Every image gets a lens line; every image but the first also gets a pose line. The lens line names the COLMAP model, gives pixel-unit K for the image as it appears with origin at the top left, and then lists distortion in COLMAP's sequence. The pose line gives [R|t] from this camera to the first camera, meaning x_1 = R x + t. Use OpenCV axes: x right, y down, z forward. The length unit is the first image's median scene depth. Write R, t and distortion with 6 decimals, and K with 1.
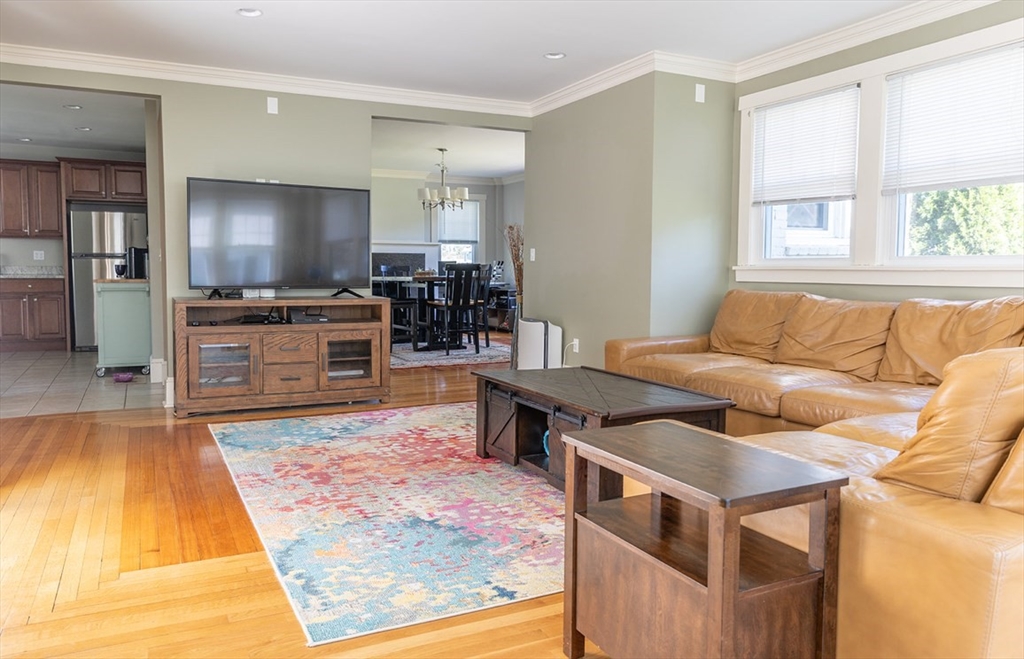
lens RADIAL K [[713.9, 0, 478.9], [0, 713.9, 316.9], [0, 0, 1]] dist [0.005702, -0.002065]
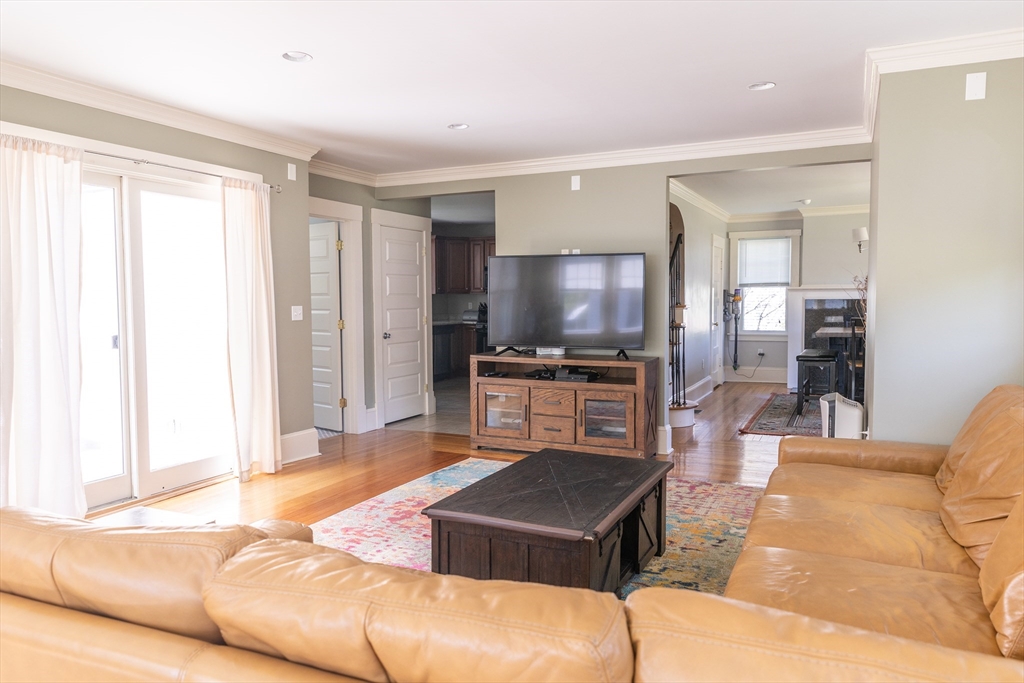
lens RADIAL K [[696.6, 0, 514.3], [0, 696.6, 338.2], [0, 0, 1]] dist [0.007364, -0.004061]
pose [[0.640779, 0.034942, -0.766930, 0.820703], [-0.045035, 0.998954, 0.007887, -0.096379], [0.766403, 0.029485, 0.641682, 0.391812]]
